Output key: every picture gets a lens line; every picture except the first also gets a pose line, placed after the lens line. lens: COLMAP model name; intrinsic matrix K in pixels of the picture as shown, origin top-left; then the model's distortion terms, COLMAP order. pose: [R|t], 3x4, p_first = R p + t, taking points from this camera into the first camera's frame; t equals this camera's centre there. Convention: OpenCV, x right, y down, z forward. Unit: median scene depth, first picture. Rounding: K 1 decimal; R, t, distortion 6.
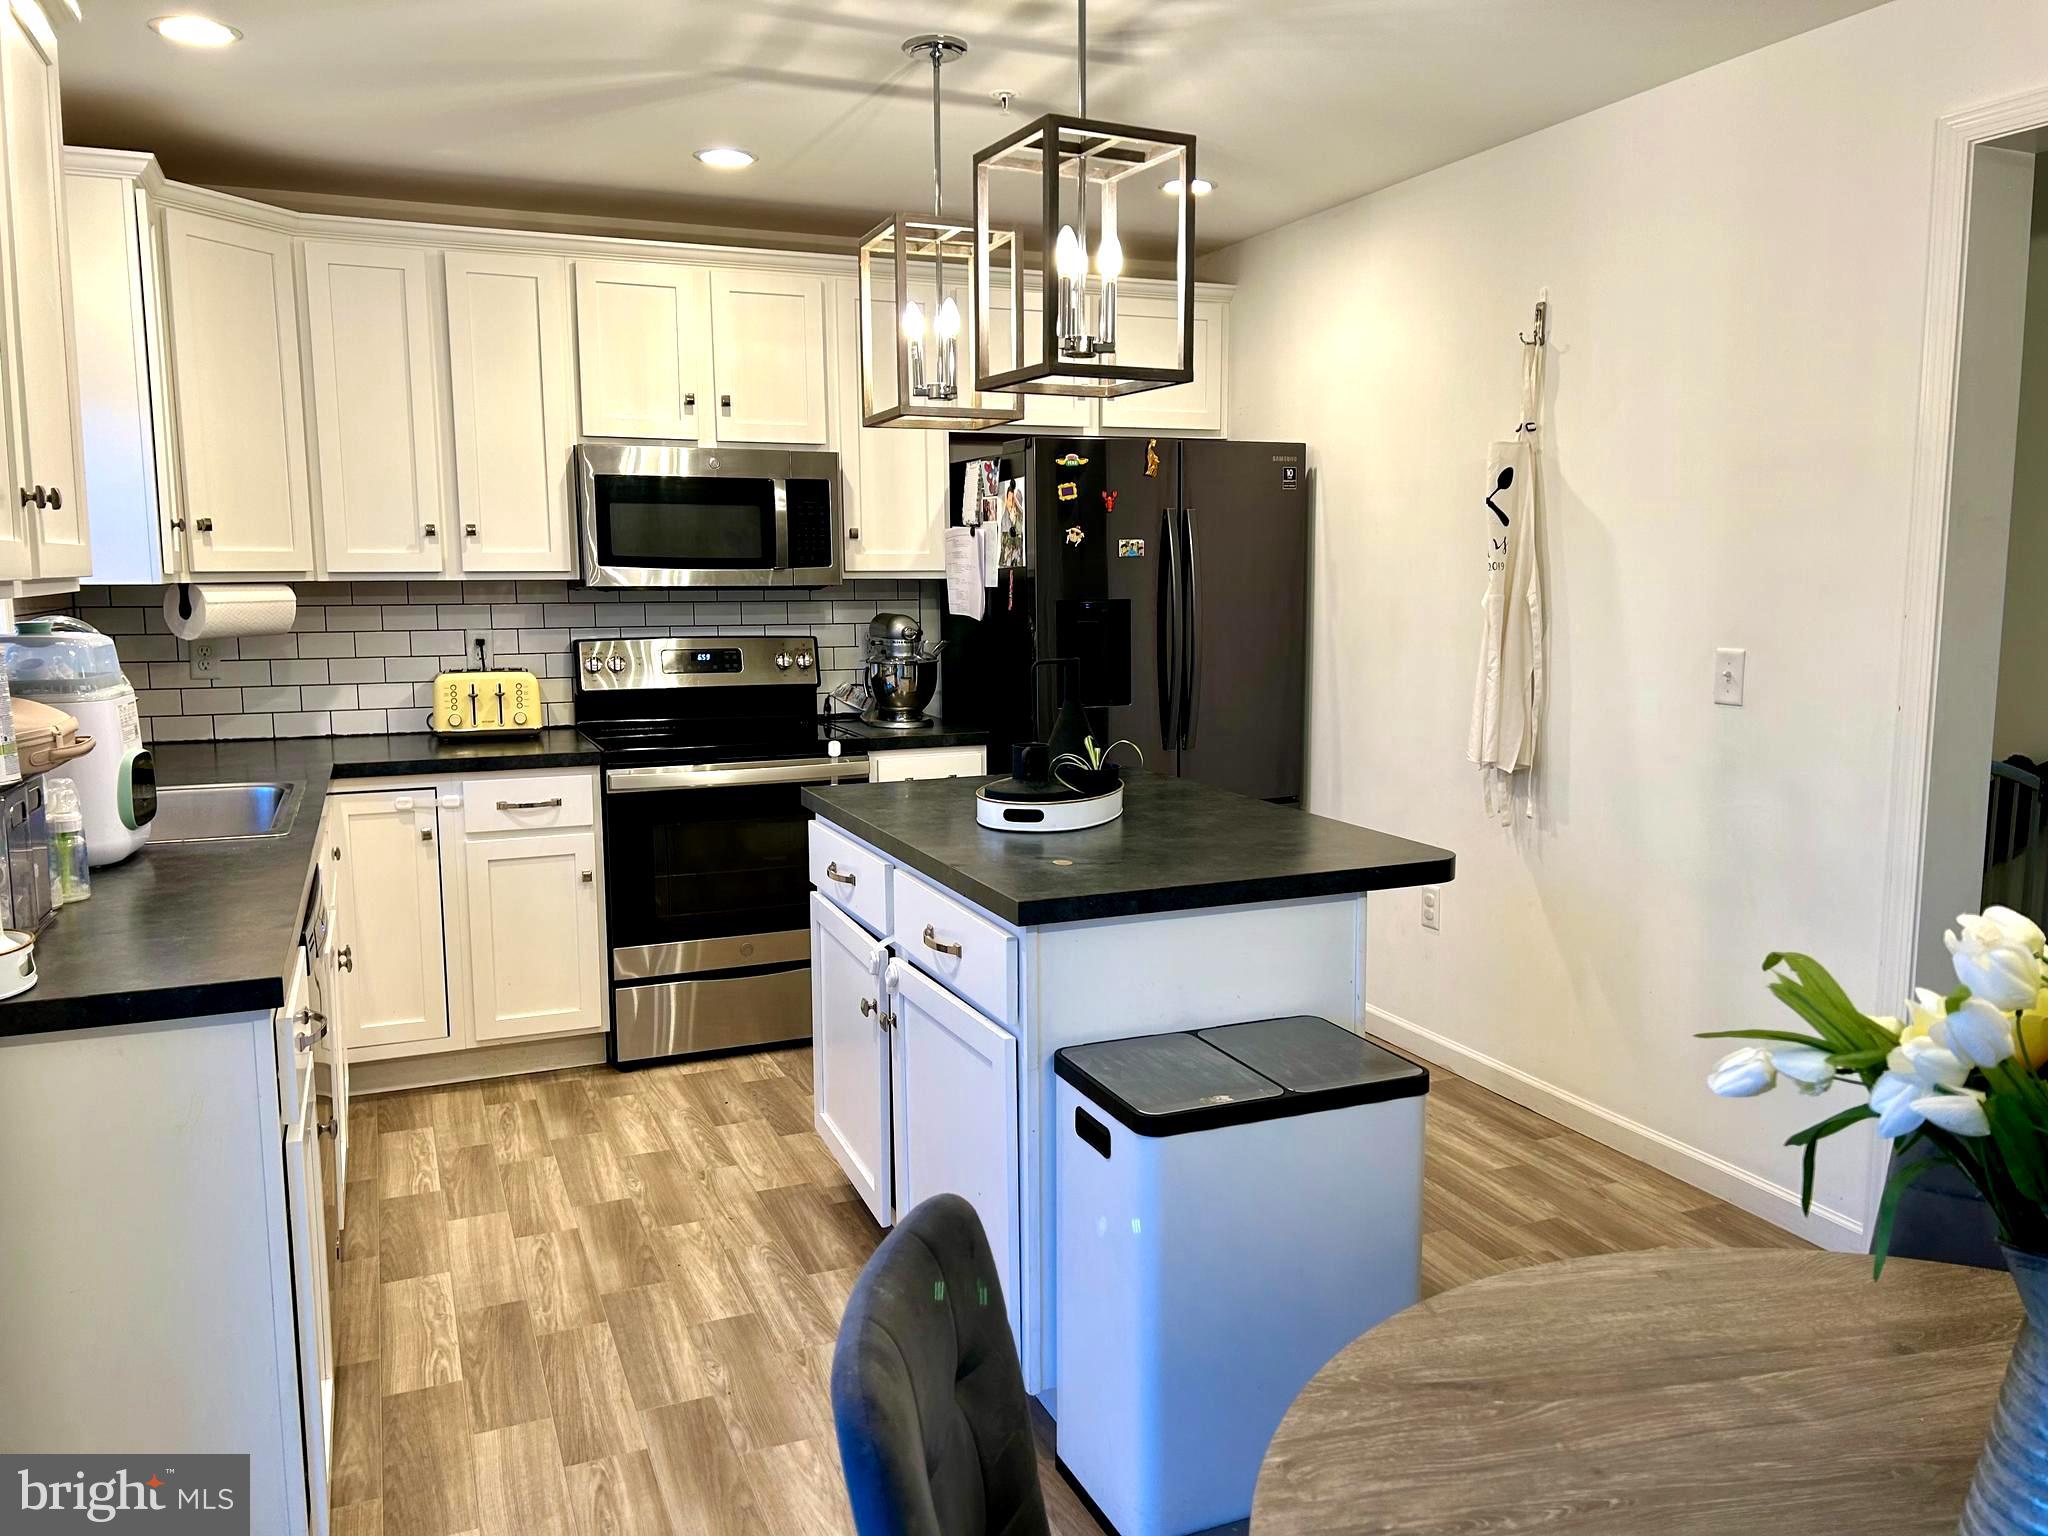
lens RADIAL K [[1560.4, 0, 1043.3], [0, 1560.4, 774.8], [0, 0, 1]] dist [0.068092, -0.075116]
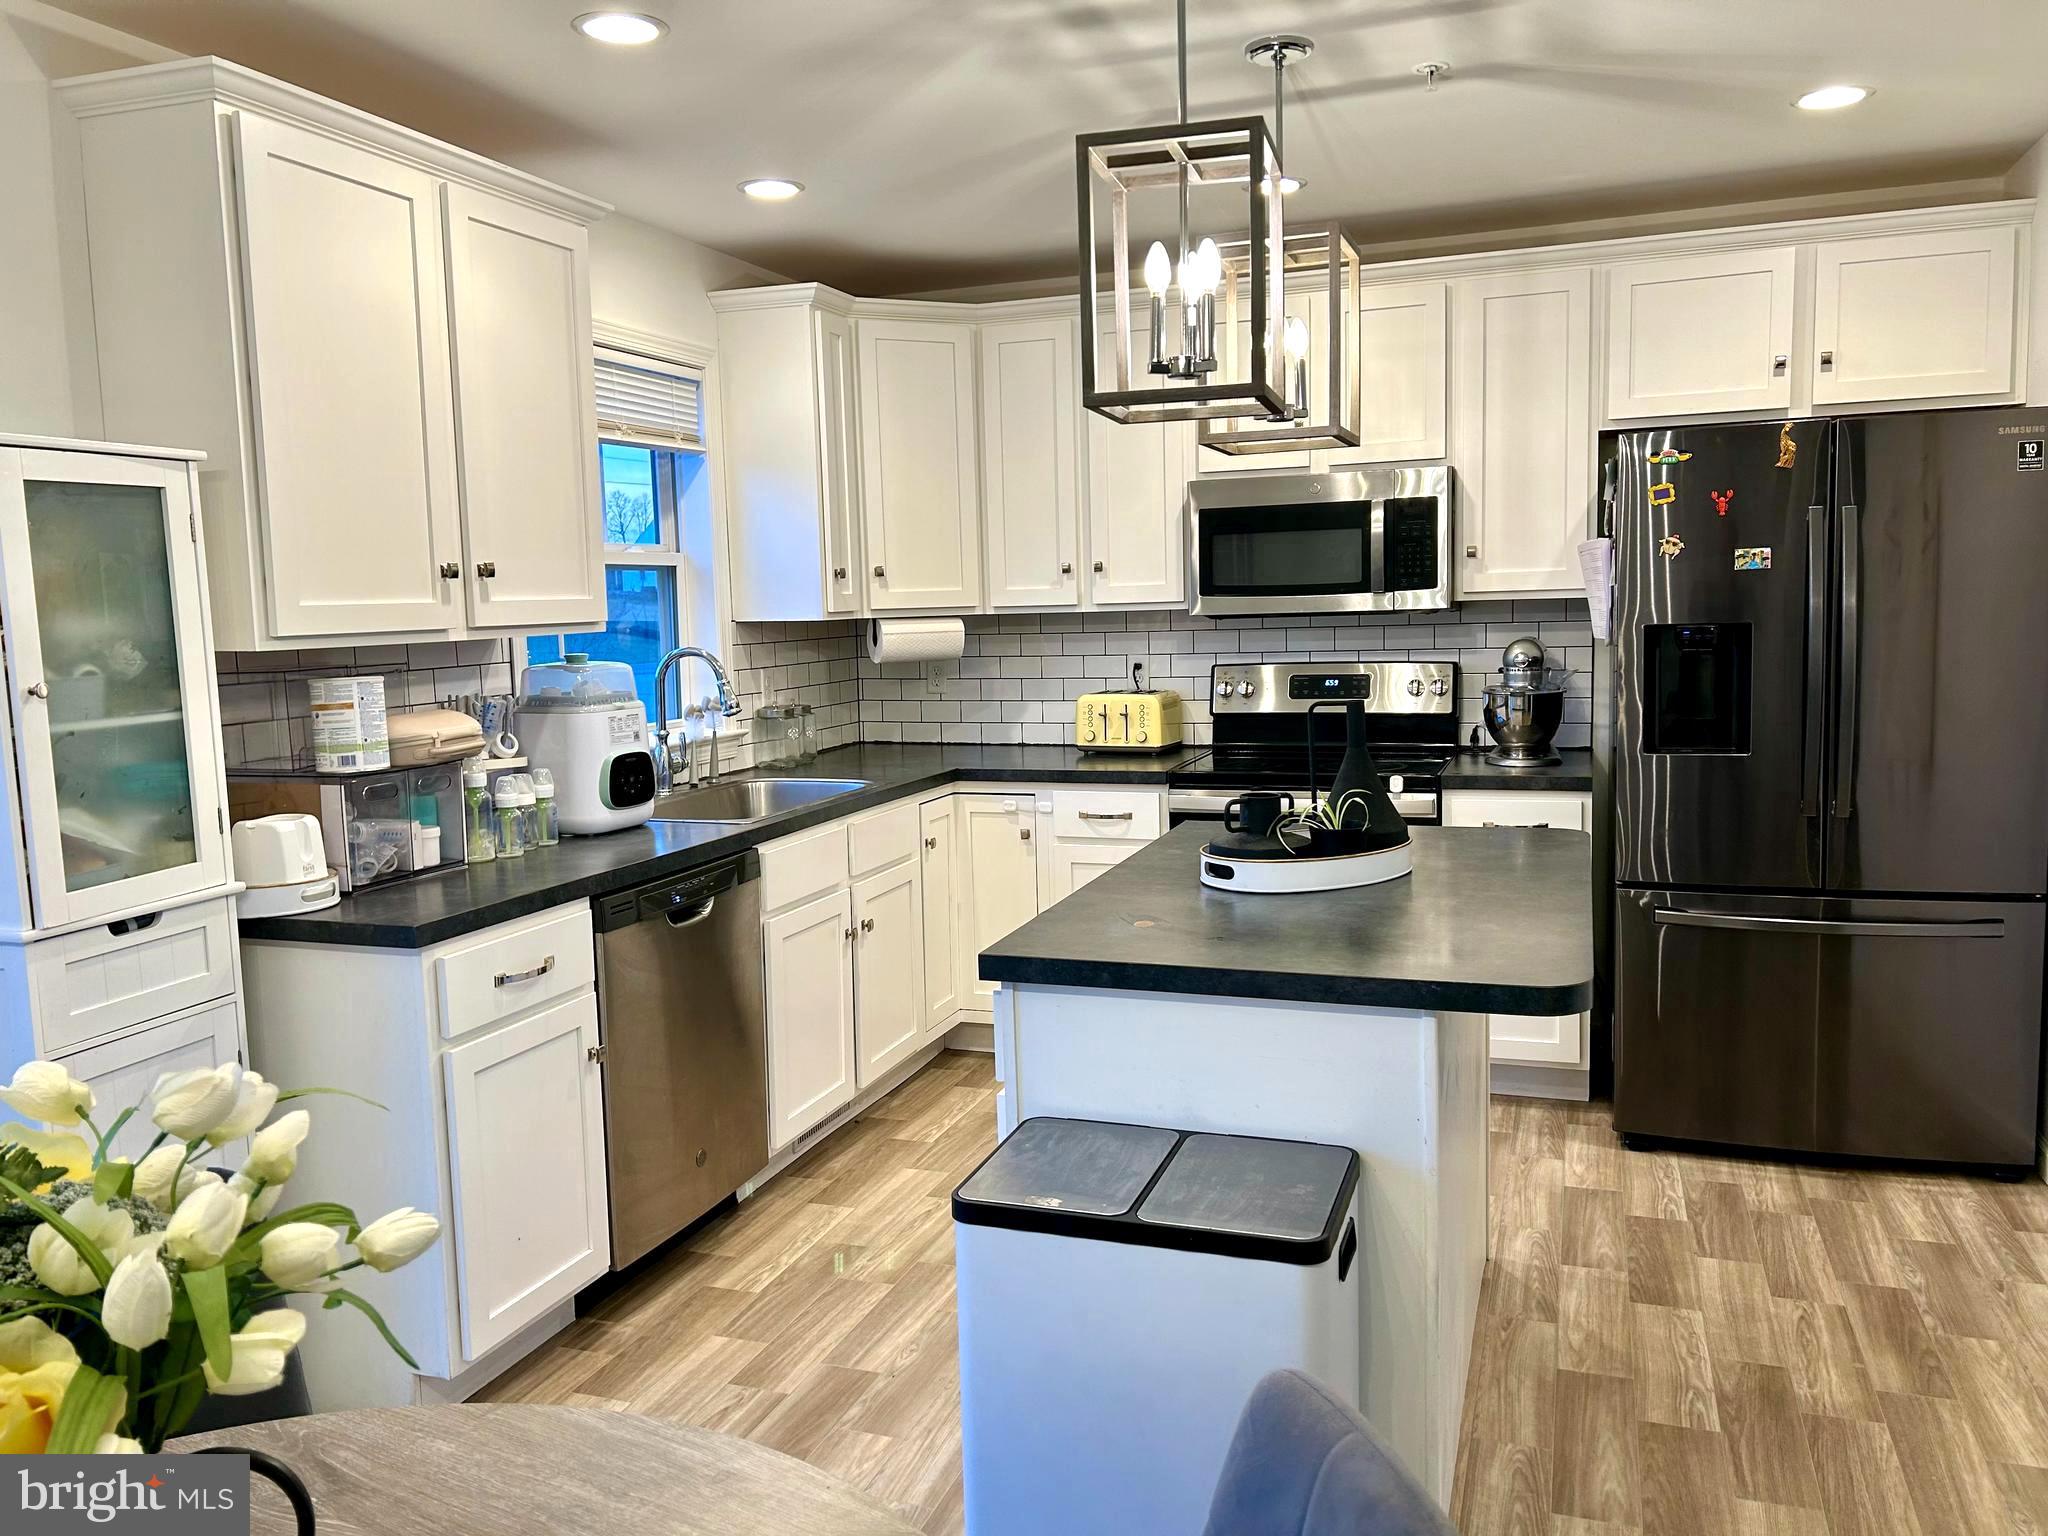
lens RADIAL K [[1560.4, 0, 1027.6], [0, 1560.4, 758.1], [0, 0, 1]] dist [0.068092, -0.075116]
pose [[0.725632, 0.055506, -0.685841, 0.353093], [-0.065846, 0.997768, 0.011084, -0.028130], [0.684925, 0.037117, 0.727667, 0.162418]]
